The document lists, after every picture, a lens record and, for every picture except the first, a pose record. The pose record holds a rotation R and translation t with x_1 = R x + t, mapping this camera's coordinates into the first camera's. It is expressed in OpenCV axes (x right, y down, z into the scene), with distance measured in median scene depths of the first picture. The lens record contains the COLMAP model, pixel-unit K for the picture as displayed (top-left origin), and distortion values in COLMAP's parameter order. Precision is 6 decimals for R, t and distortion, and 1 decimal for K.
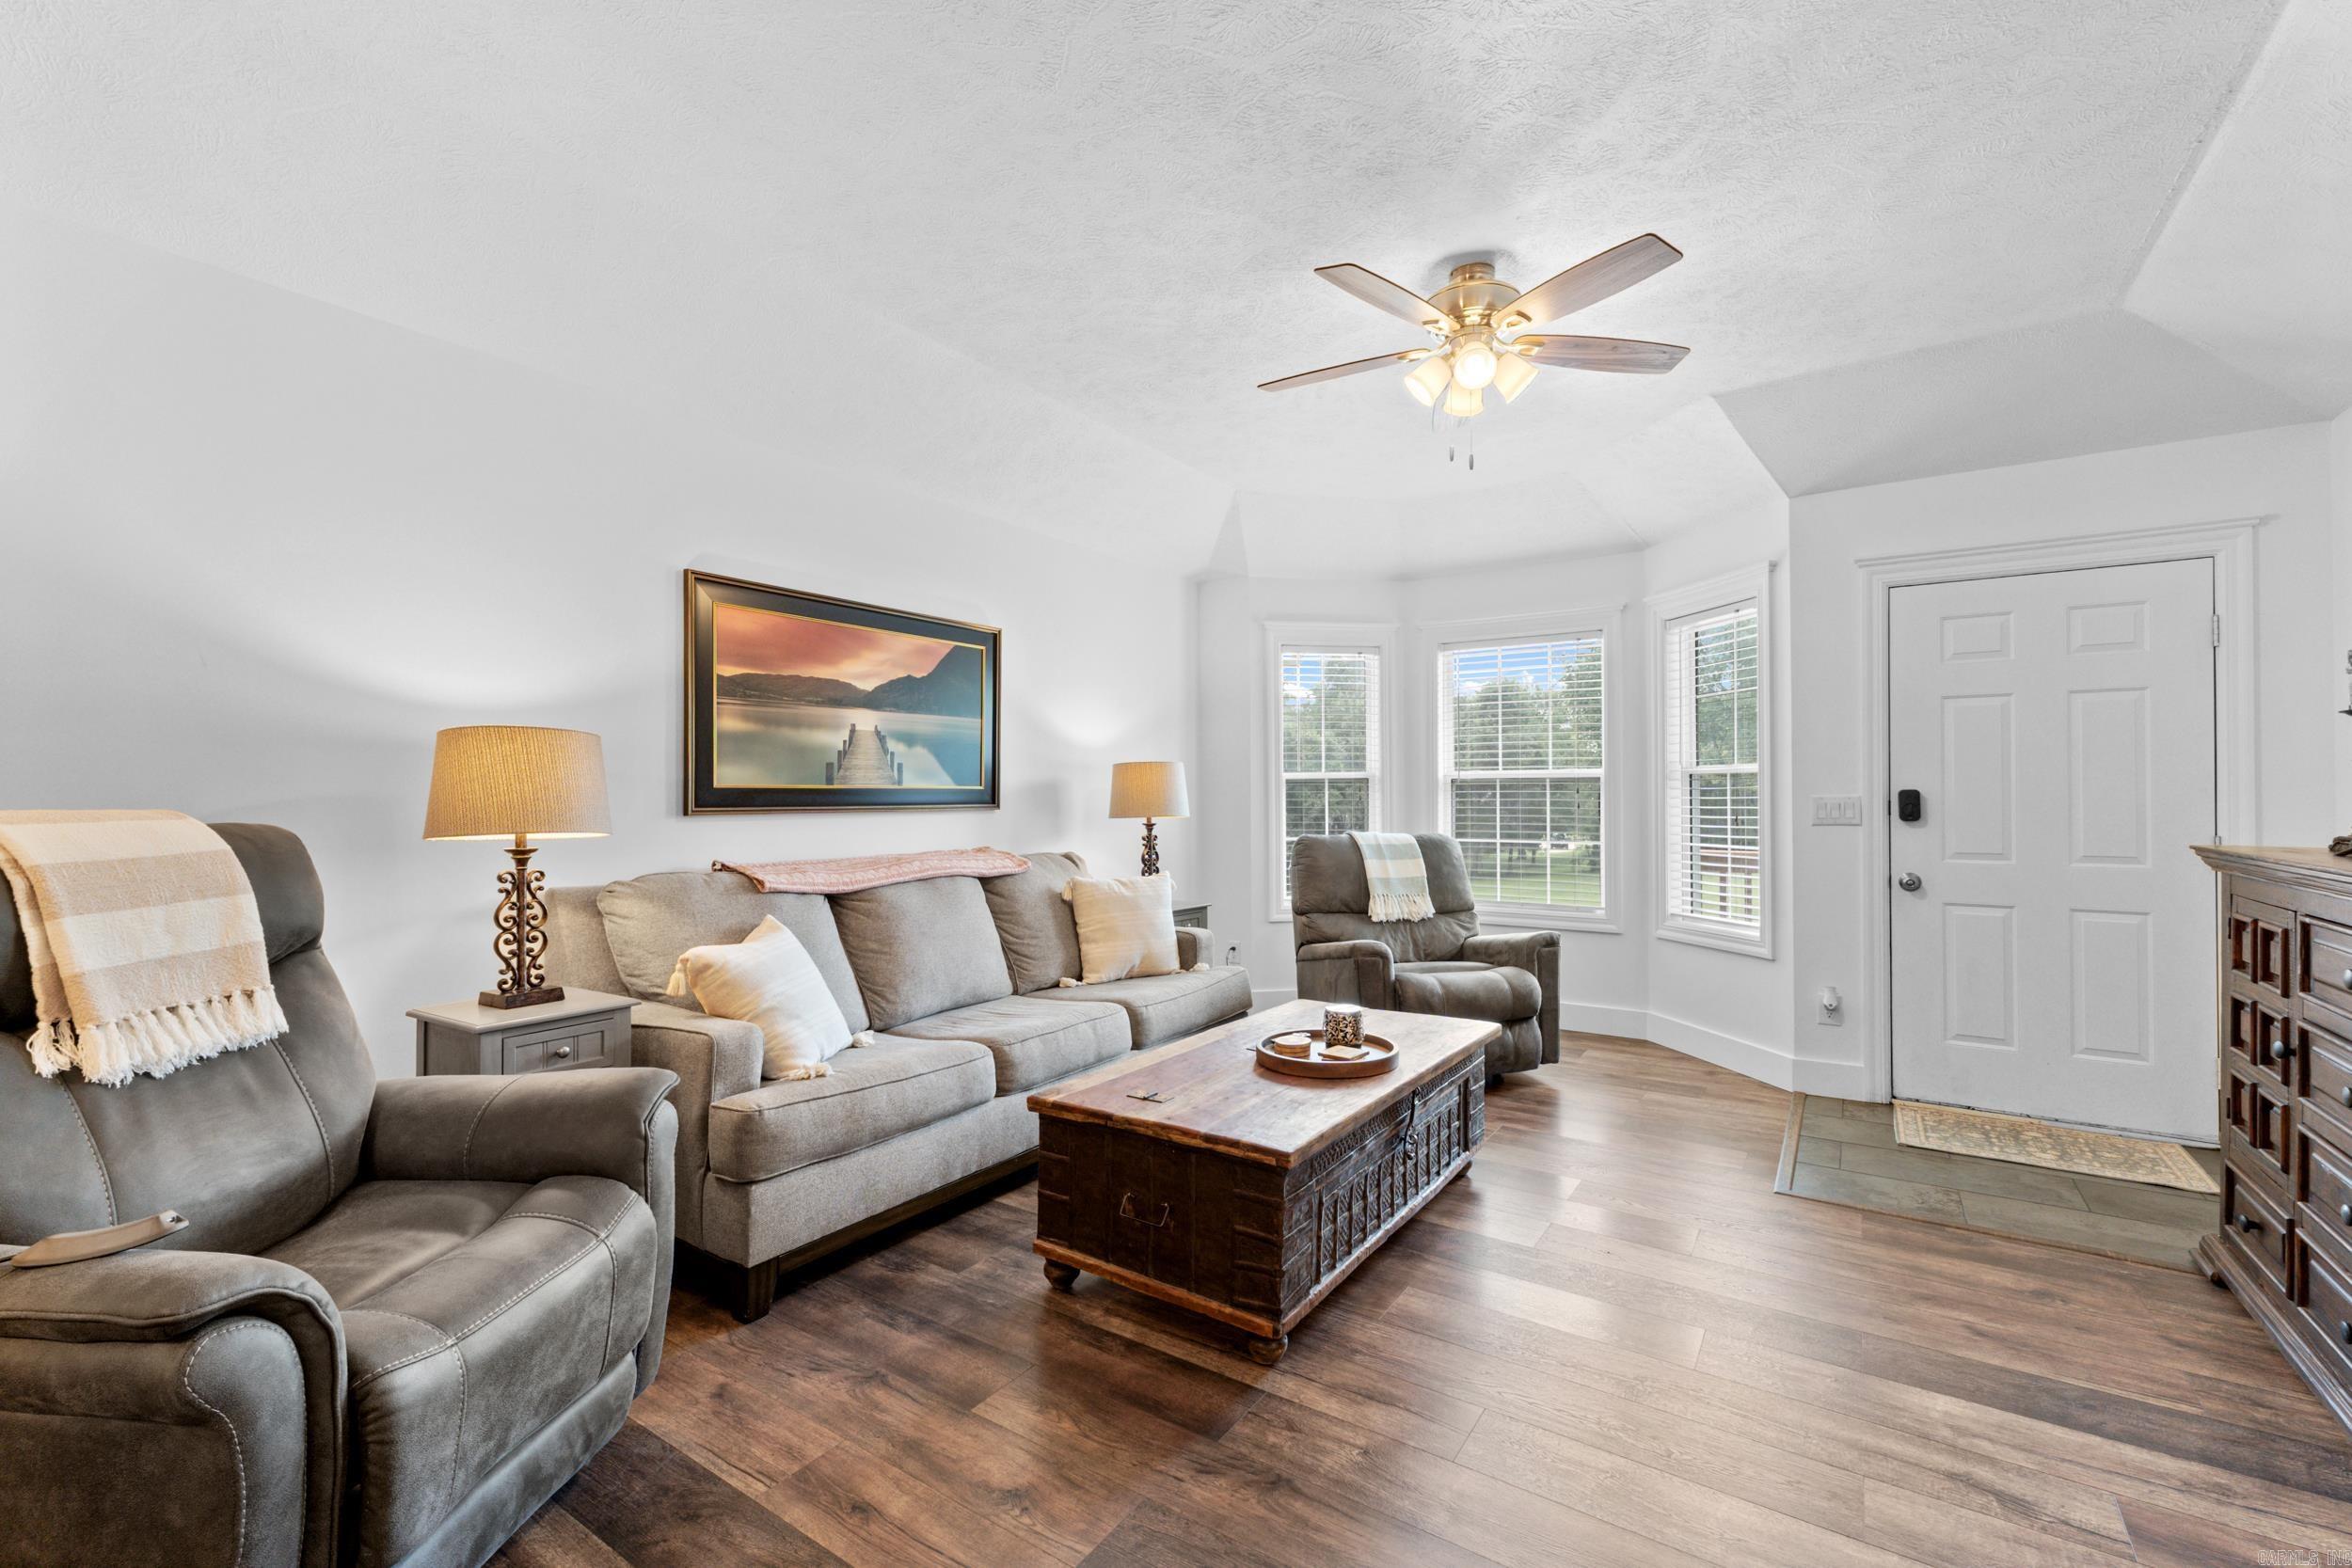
lens RADIAL K [[998.7, 0, 1195.7], [0, 998.7, 786.8], [0, 0, 1]] dist [0.010911, 0.000141]
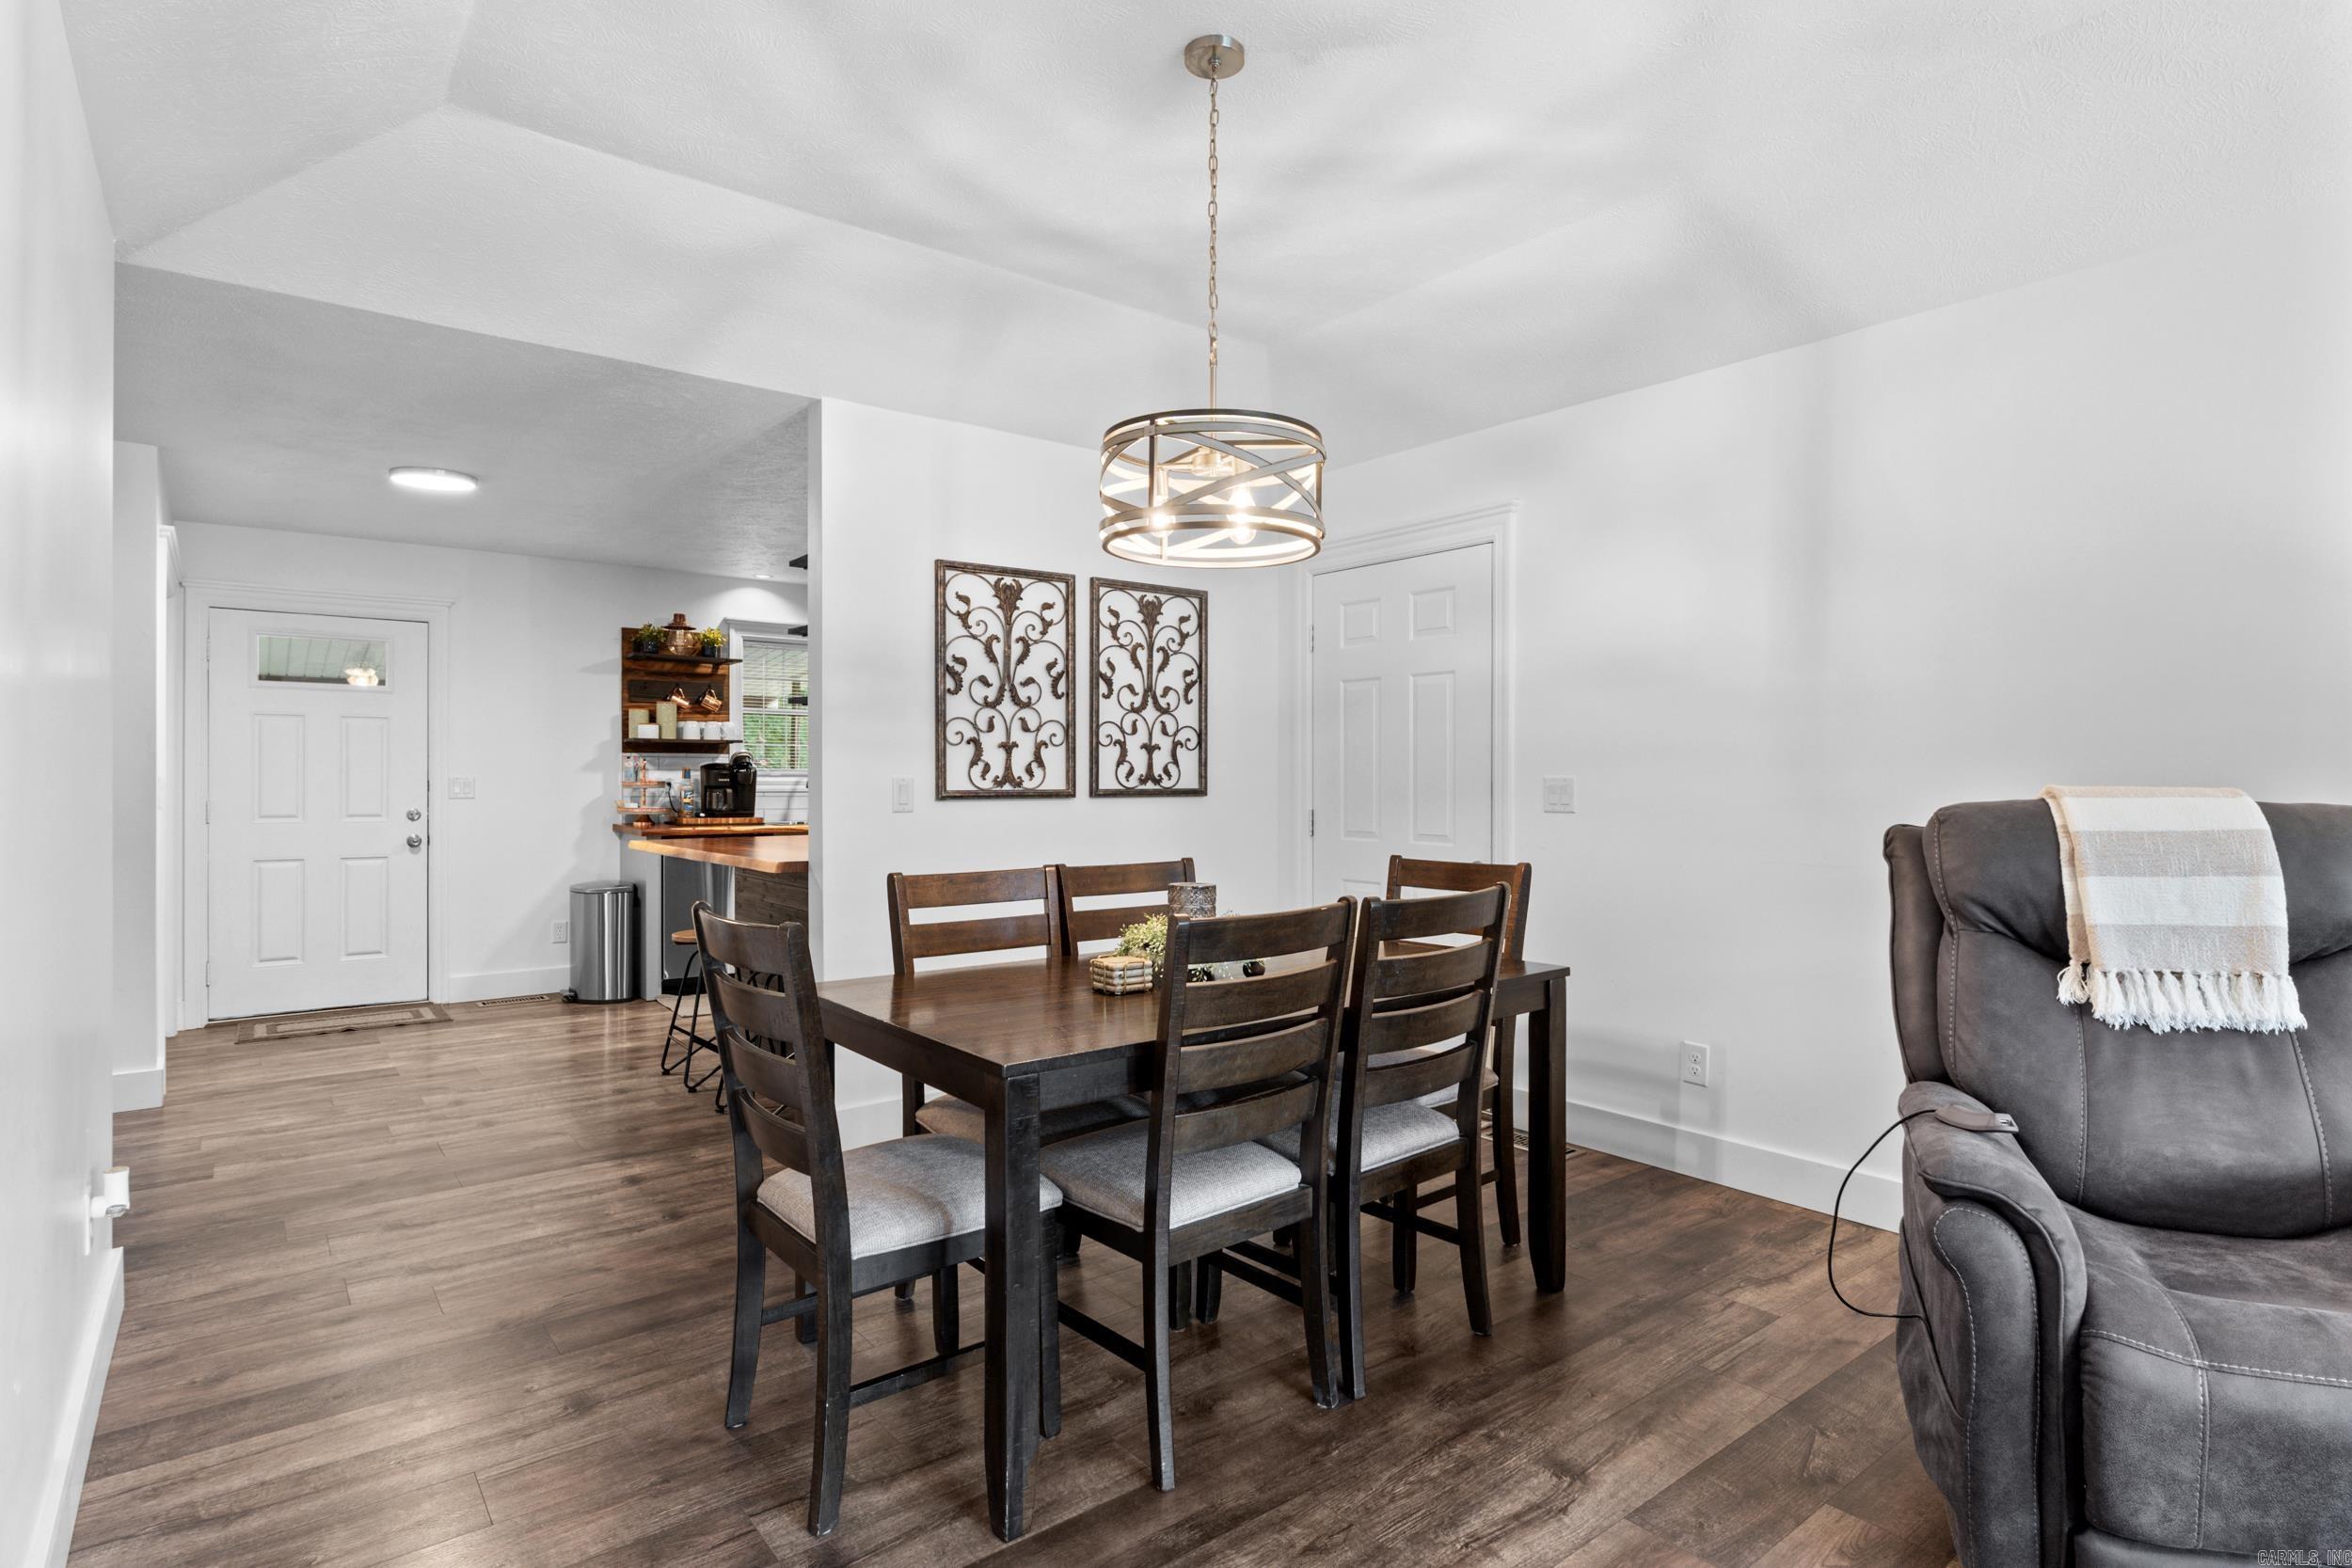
lens RADIAL K [[1207.2, 0, 1190.8], [0, 1207.2, 788.0], [0, 0, 1]] dist [-0.002292, 0.000229]
pose [[-0.305403, 0.008195, -0.952188, 0.250793], [0.008133, 0.999949, 0.005998, 0.003626], [0.952188, -0.005912, -0.305454, 0.194203]]
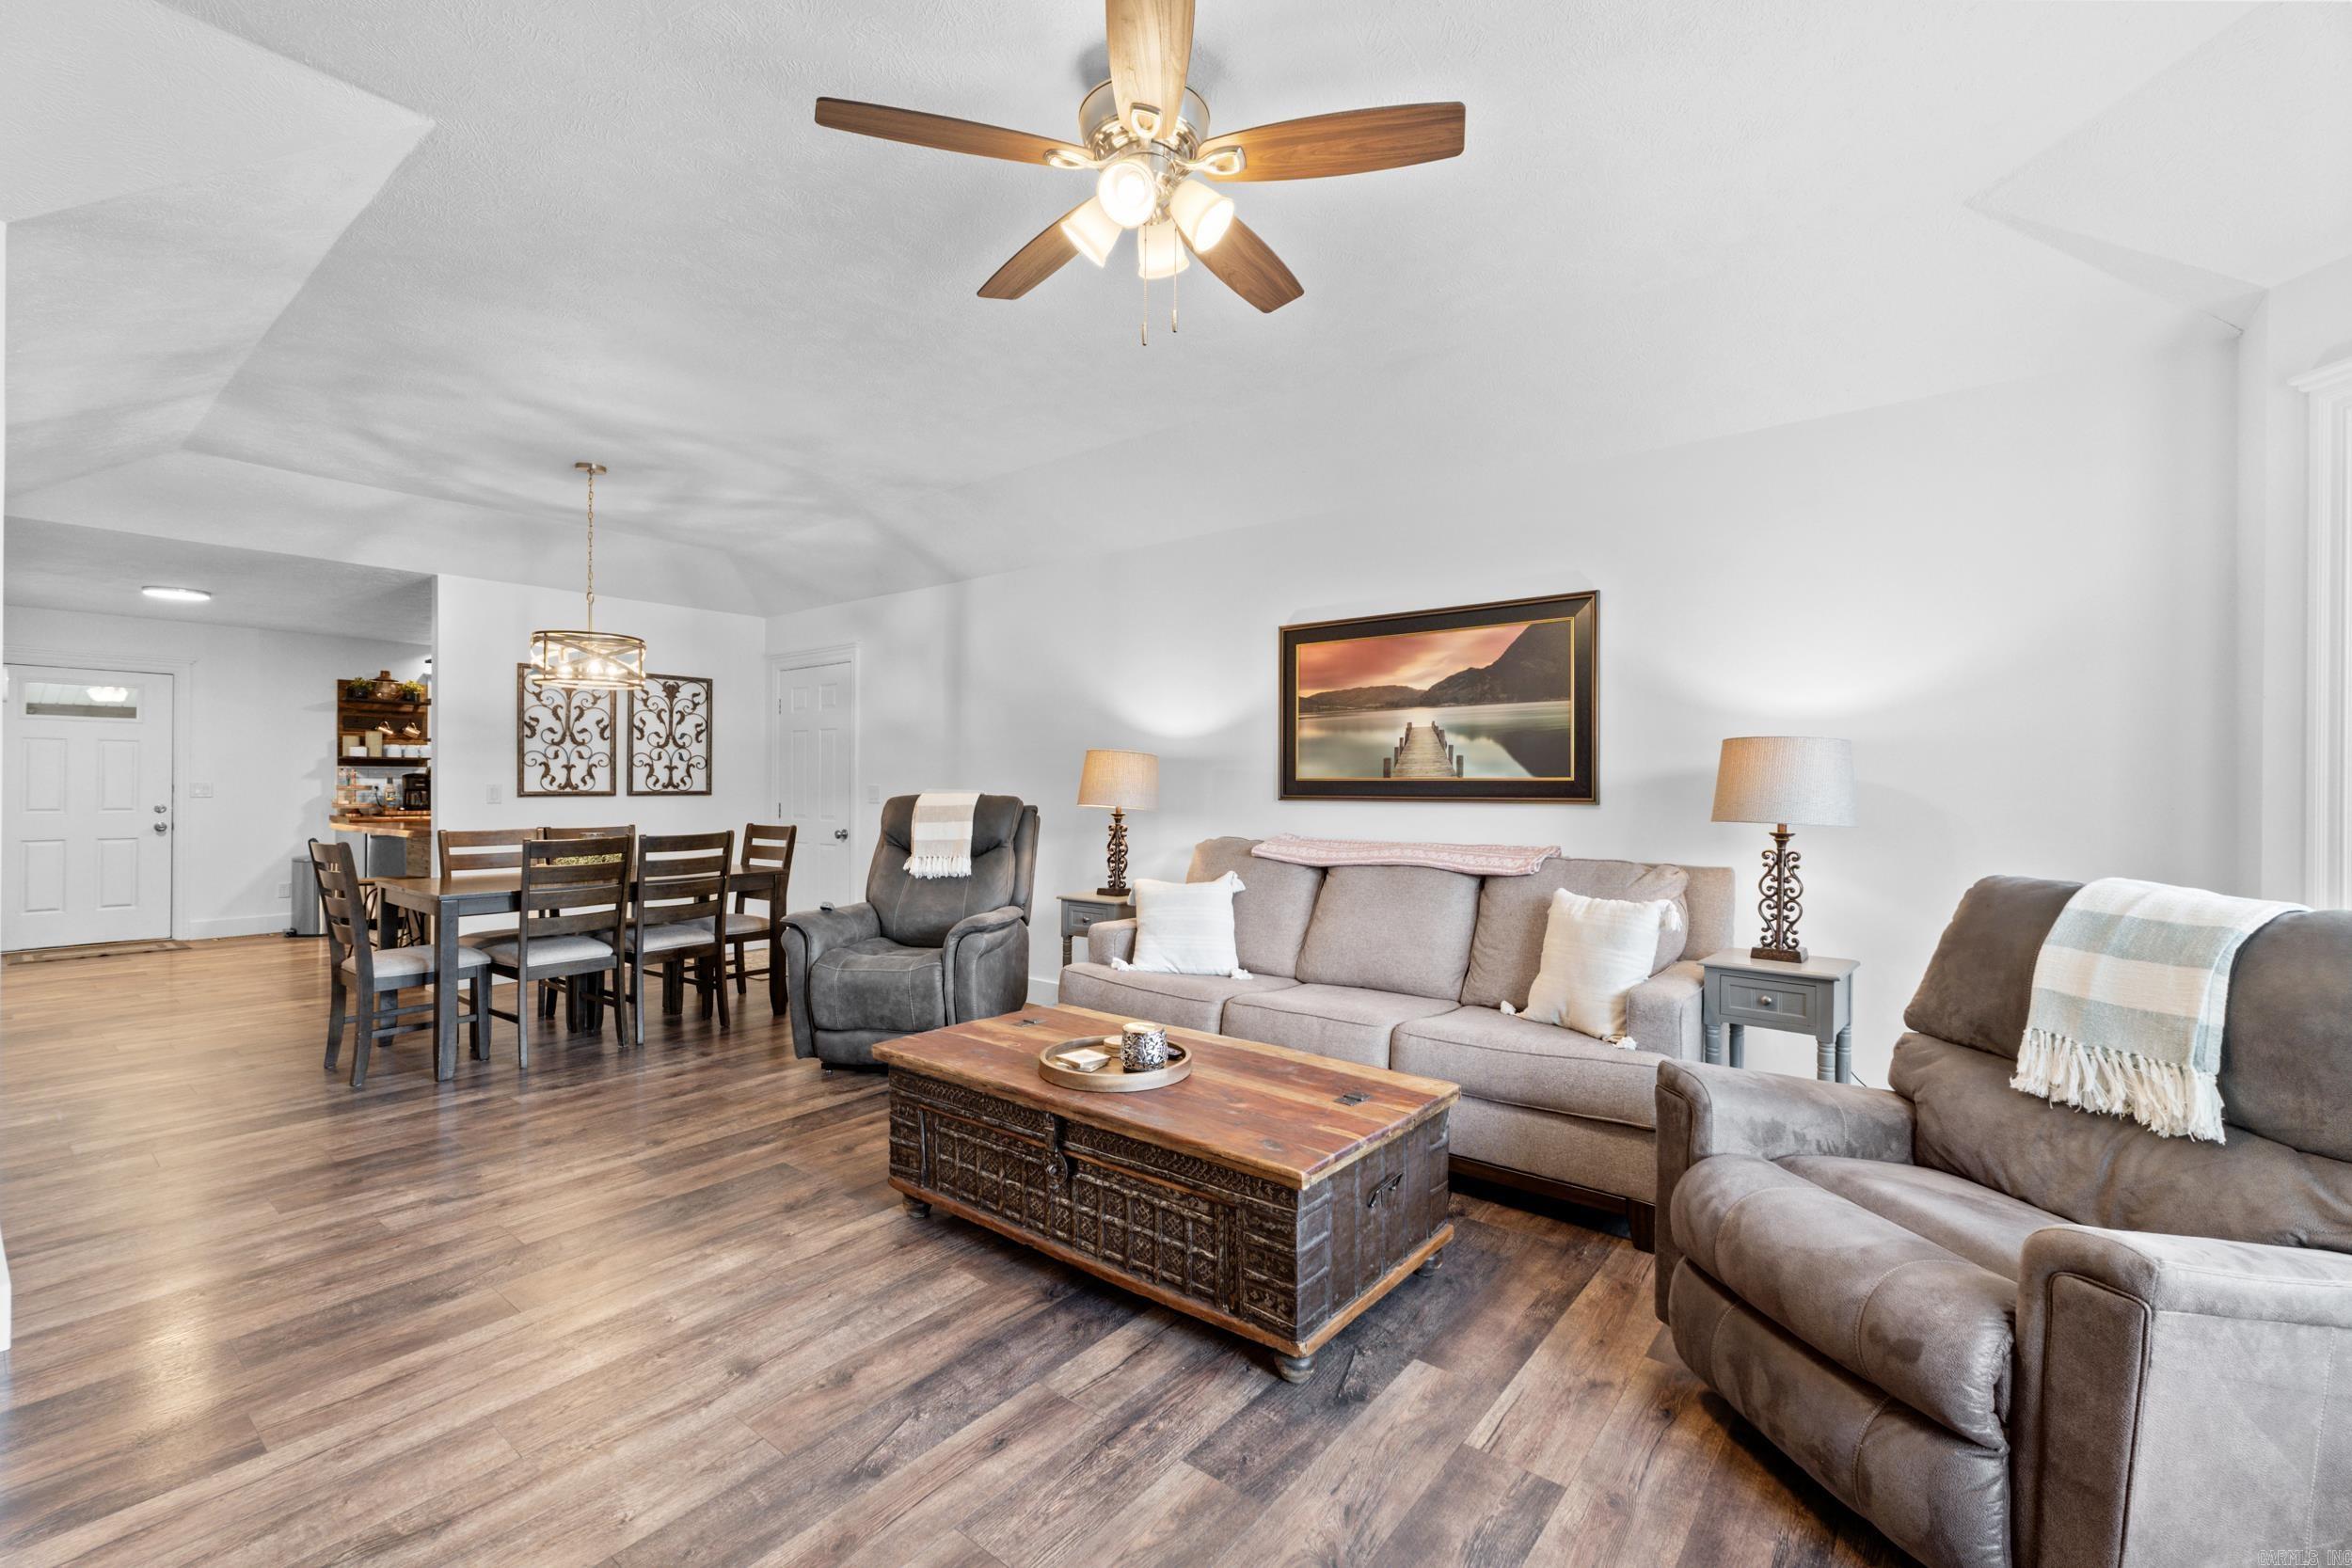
lens RADIAL K [[998.7, 0, 1195.7], [0, 998.7, 786.8], [0, 0, 1]] dist [0.010911, 0.000141]
pose [[-0.085384, 0.002905, -0.996344, 0.888990], [0.005616, 0.999981, 0.002435, 0.005079], [0.996332, -0.005388, -0.085399, 0.973110]]
